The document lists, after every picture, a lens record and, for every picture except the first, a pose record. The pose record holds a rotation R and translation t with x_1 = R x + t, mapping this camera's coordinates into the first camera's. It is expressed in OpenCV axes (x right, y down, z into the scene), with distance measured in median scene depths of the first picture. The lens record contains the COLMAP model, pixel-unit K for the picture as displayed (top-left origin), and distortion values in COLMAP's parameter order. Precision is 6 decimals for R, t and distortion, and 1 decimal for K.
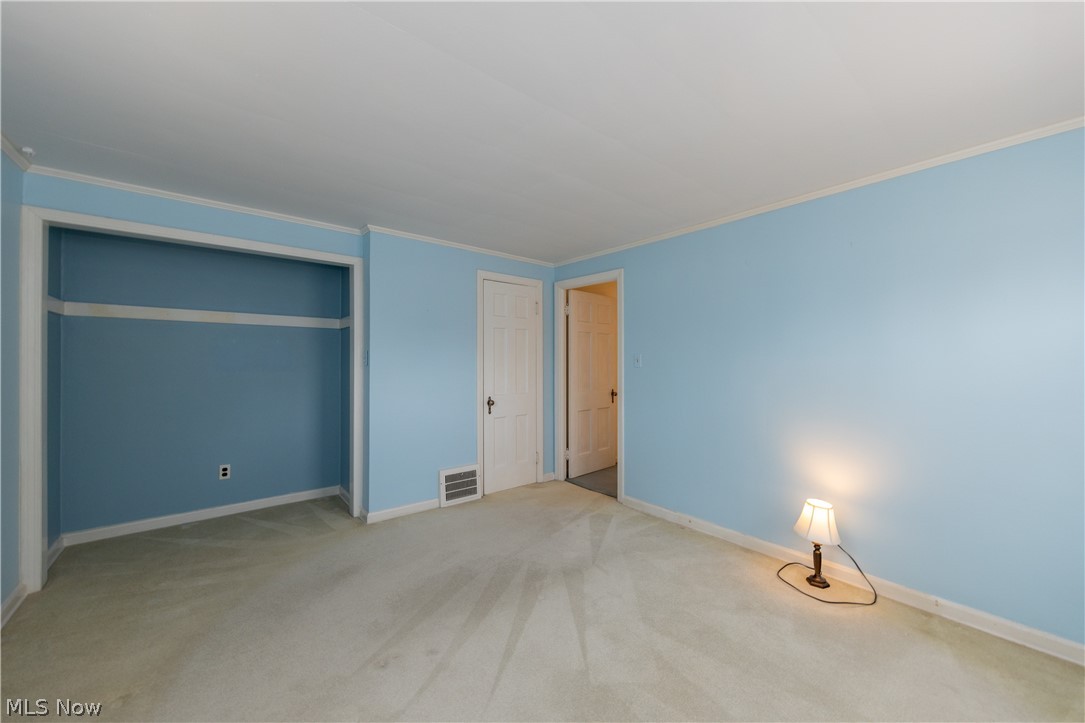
lens RADIAL K [[413.6, 0, 542.0], [0, 413.6, 359.5], [0, 0, 1]] dist [-0.002360, -0.000250]
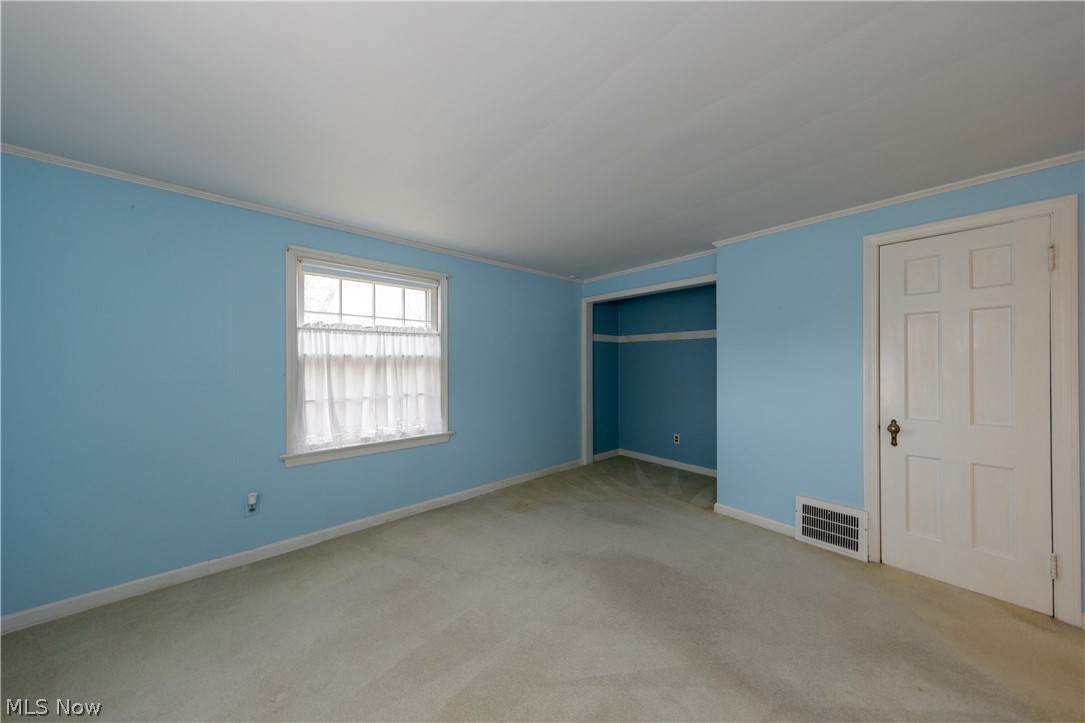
lens RADIAL K [[341.5, 0, 545.7], [0, 341.5, 365.2], [0, 0, 1]] dist [0.000814, 0.000053]
pose [[0.035586, 0.002392, -0.999364, 0.466404], [-0.001131, 0.999997, 0.002354, 0.002287], [0.999366, 0.001047, 0.035589, 0.497782]]
